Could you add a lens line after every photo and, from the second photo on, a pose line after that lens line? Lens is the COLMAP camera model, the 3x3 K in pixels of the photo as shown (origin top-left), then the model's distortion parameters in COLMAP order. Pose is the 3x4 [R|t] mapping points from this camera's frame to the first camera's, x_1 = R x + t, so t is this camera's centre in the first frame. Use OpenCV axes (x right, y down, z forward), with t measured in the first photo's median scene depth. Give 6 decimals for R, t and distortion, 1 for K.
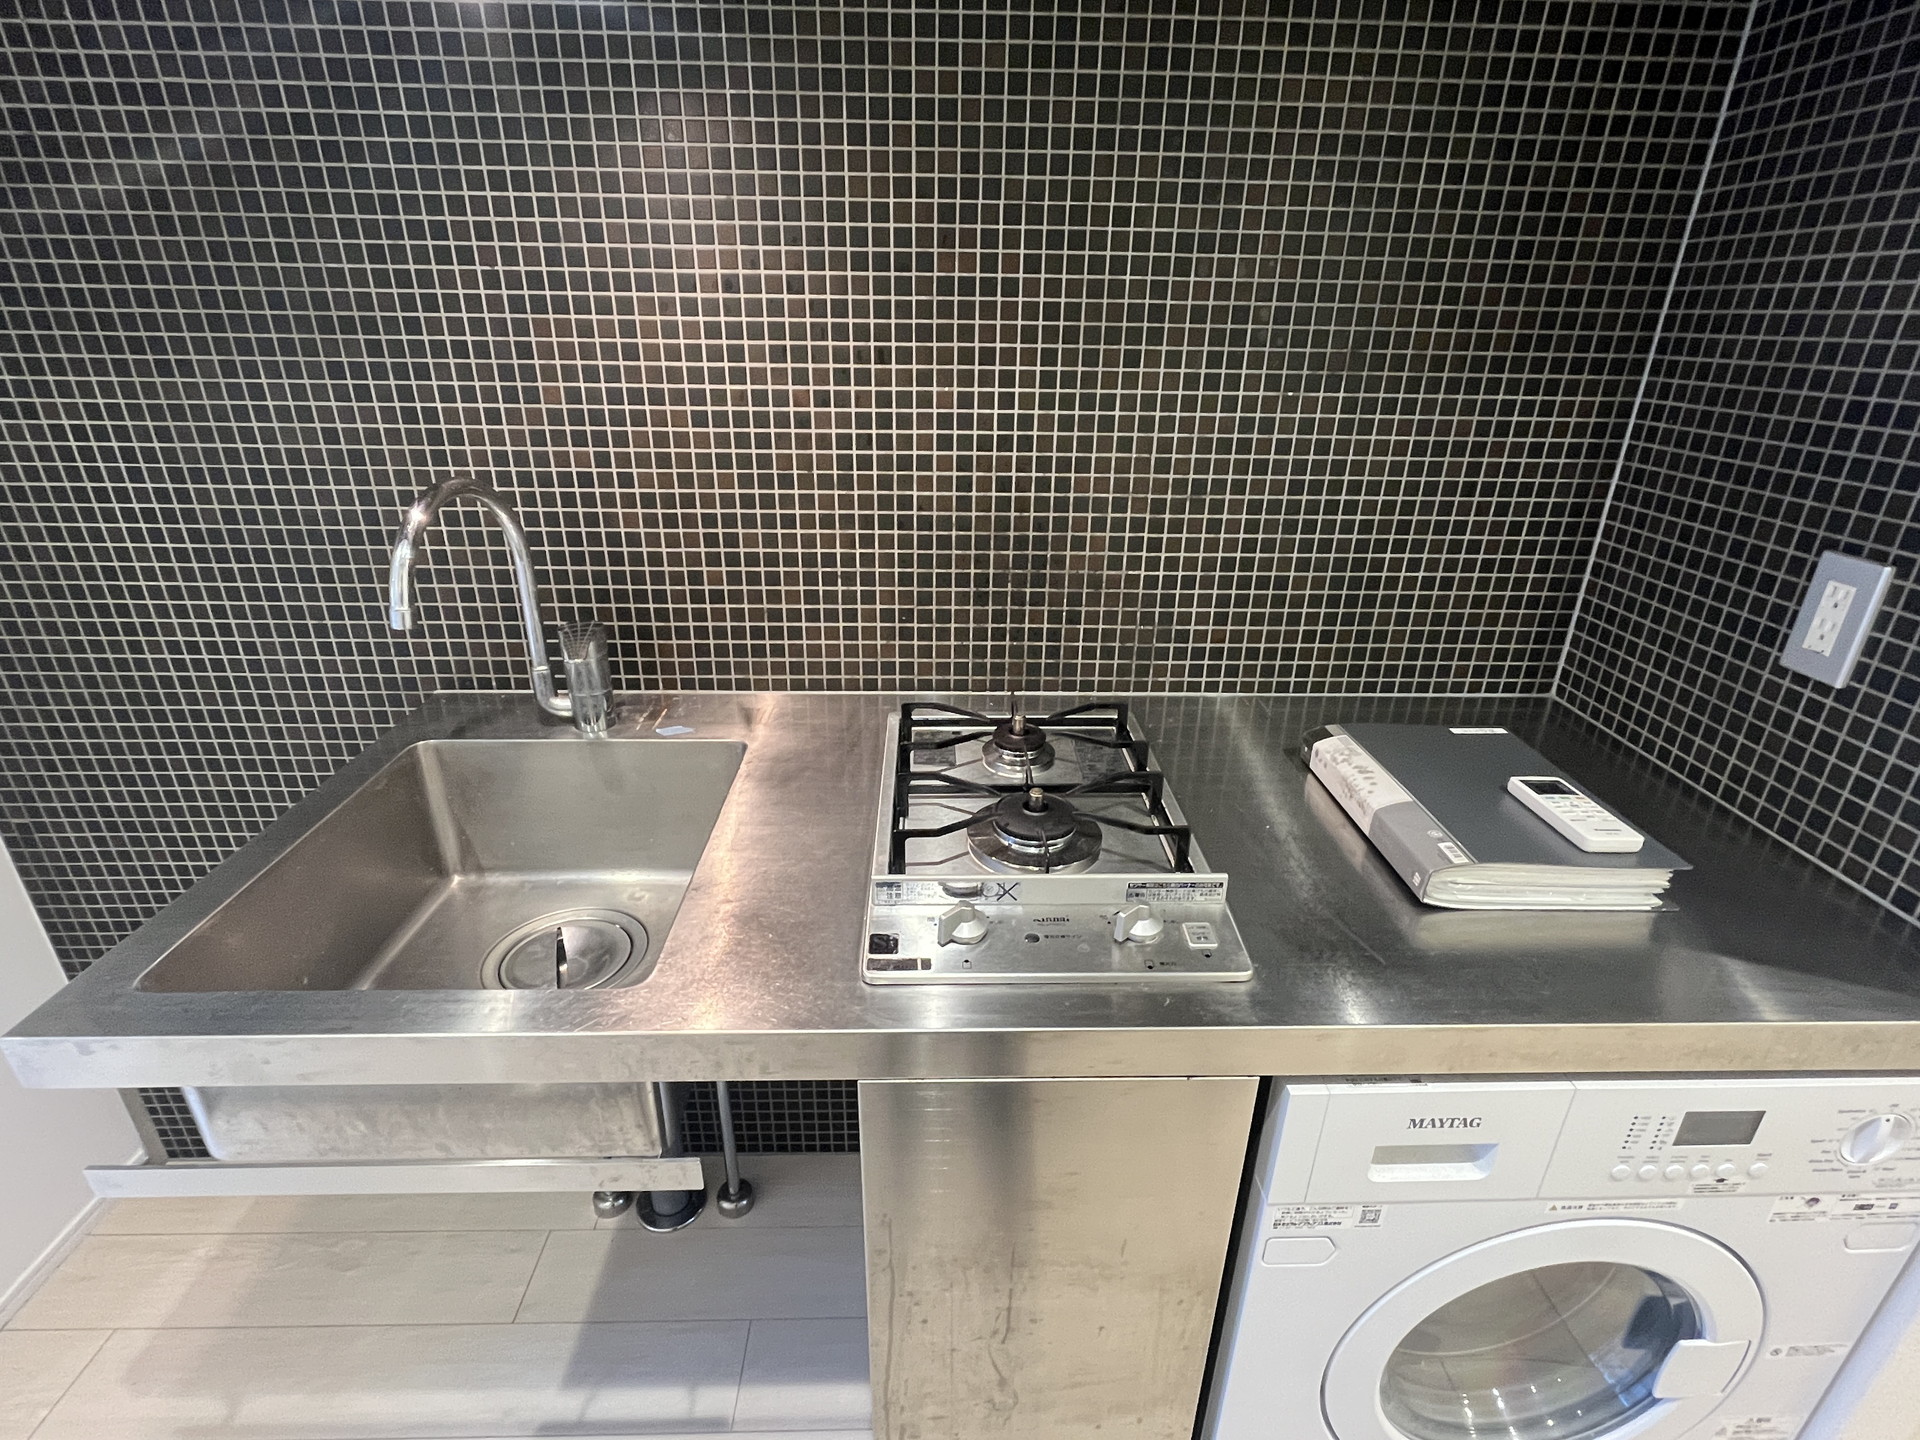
lens RADIAL K [[926.5, 0, 959.6], [0, 926.5, 718.6], [0, 0, 1]] dist [-0.001657, -0.001259]
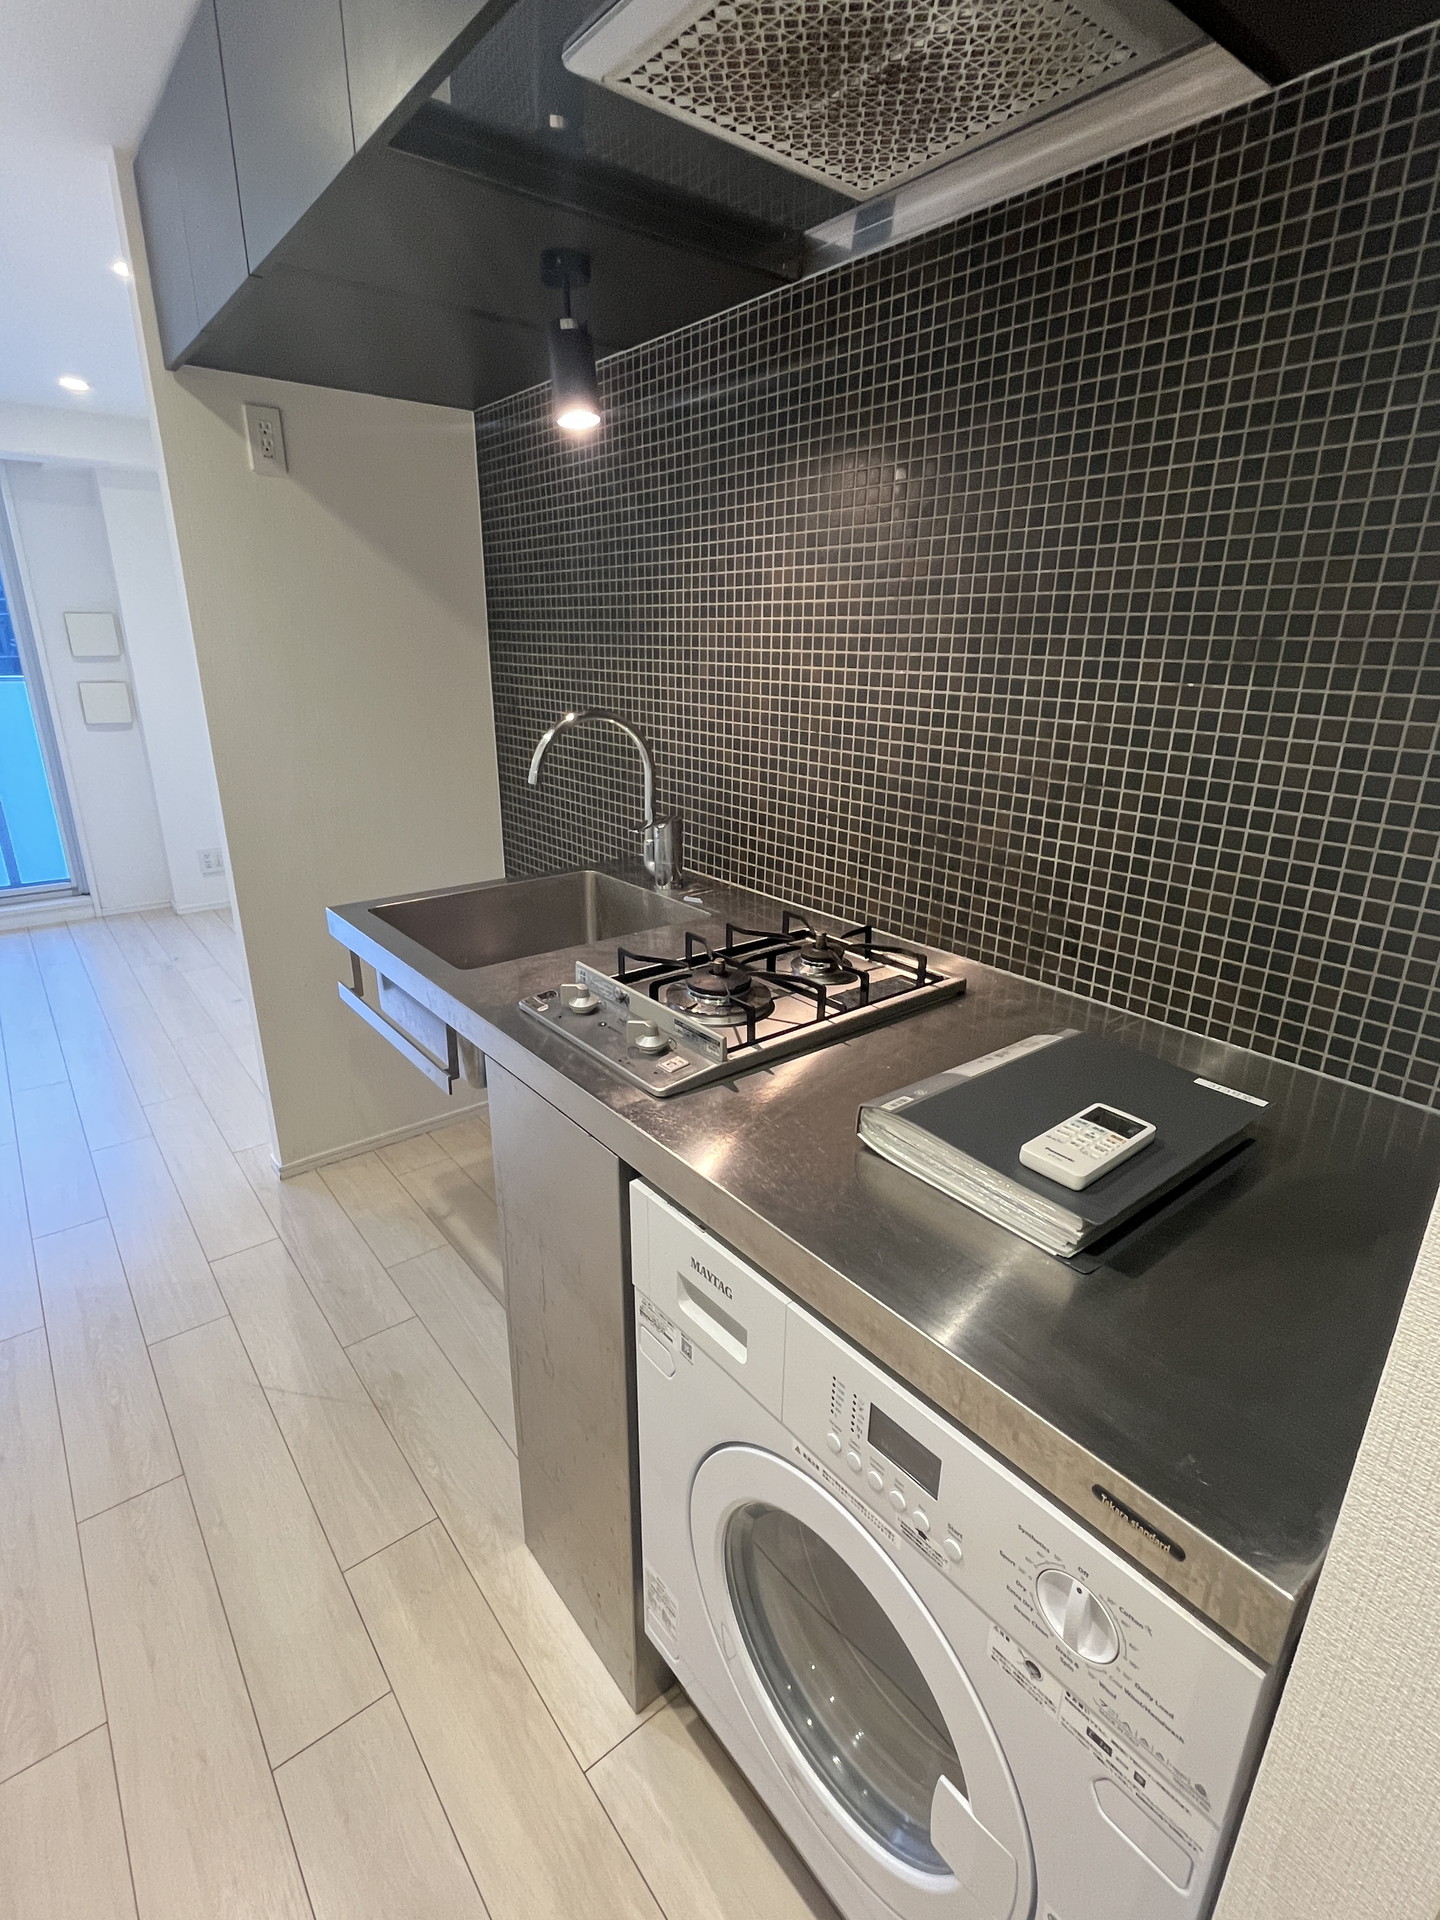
lens RADIAL K [[926.5, 0, 715.4], [0, 926.5, 957.4], [0, 0, 1]] dist [-0.001657, -0.001259]
pose [[0.600869, 0.254349, -0.757802, 0.827527], [-0.322273, 0.944645, 0.061527, -0.002667], [0.731503, 0.207250, 0.649577, 0.120228]]
